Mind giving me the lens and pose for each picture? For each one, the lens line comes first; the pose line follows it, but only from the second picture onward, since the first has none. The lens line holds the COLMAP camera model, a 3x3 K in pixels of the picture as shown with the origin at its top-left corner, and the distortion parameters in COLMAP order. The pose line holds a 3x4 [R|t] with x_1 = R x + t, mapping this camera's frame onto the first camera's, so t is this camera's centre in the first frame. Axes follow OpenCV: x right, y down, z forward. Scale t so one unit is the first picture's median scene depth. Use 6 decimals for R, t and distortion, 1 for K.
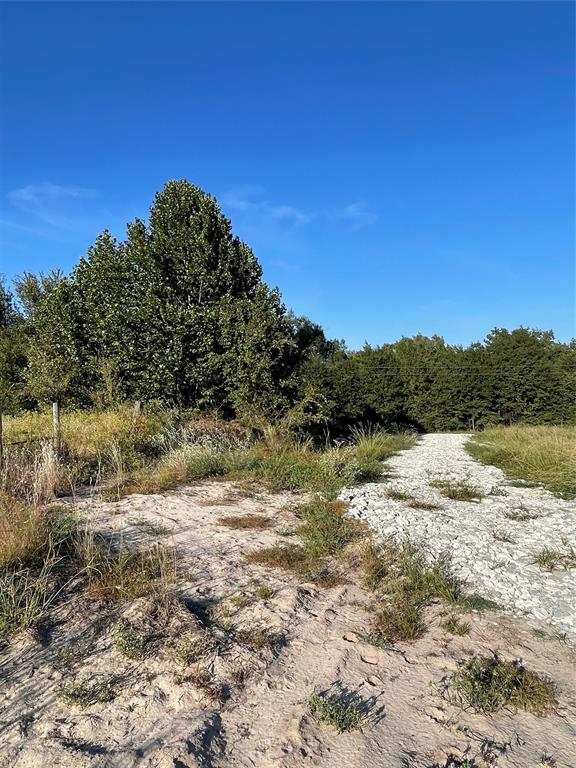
lens RADIAL K [[511.7, 0, 283.5], [0, 511.7, 381.8], [0, 0, 1]] dist [0.010173, 0.000242]
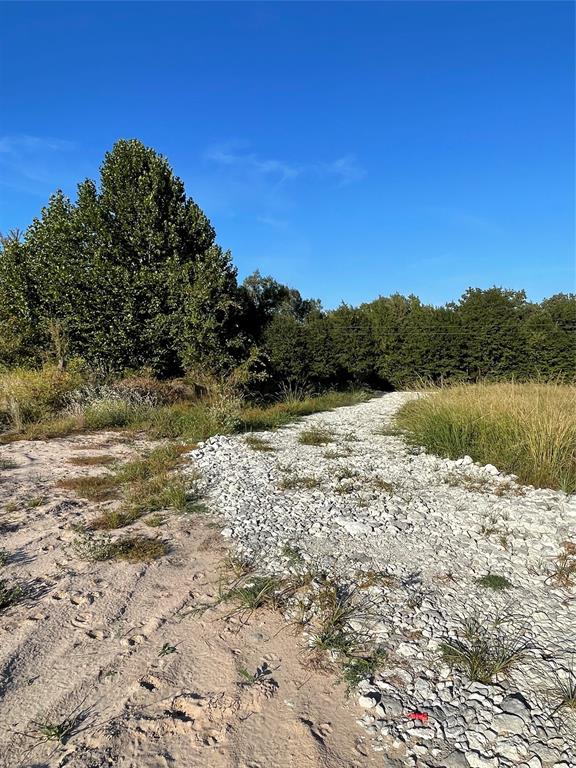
lens RADIAL K [[511.7, 0, 283.8], [0, 511.7, 382.0], [0, 0, 1]] dist [0.010173, 0.000242]
pose [[0.999892, -0.002103, 0.014563, 0.081995], [0.000940, 0.996841, 0.079414, -0.000558], [-0.014684, -0.079392, 0.996735, -0.041693]]
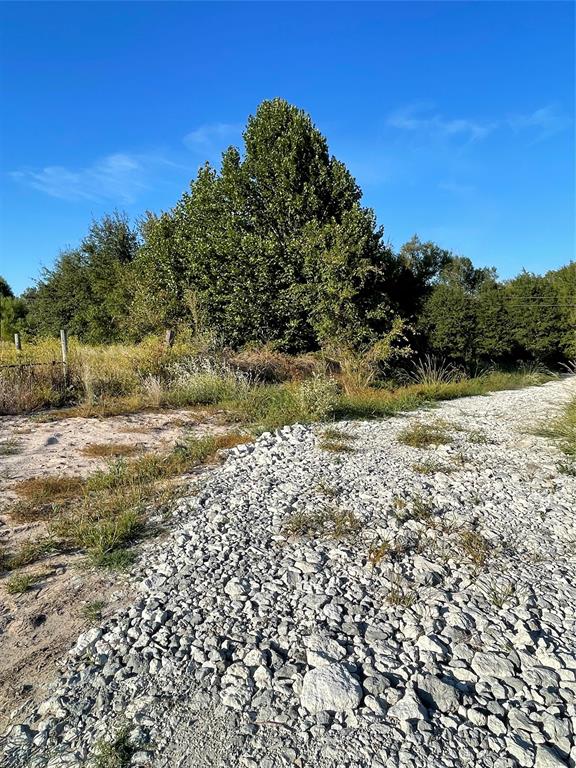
lens RADIAL K [[511.7, 0, 289.5], [0, 511.7, 382.6], [0, 0, 1]] dist [0.010173, 0.000242]
pose [[0.954011, 0.033776, -0.297864, 0.124026], [0.004391, 0.991951, 0.126545, 0.006349], [0.299741, -0.122033, 0.946184, 0.046694]]
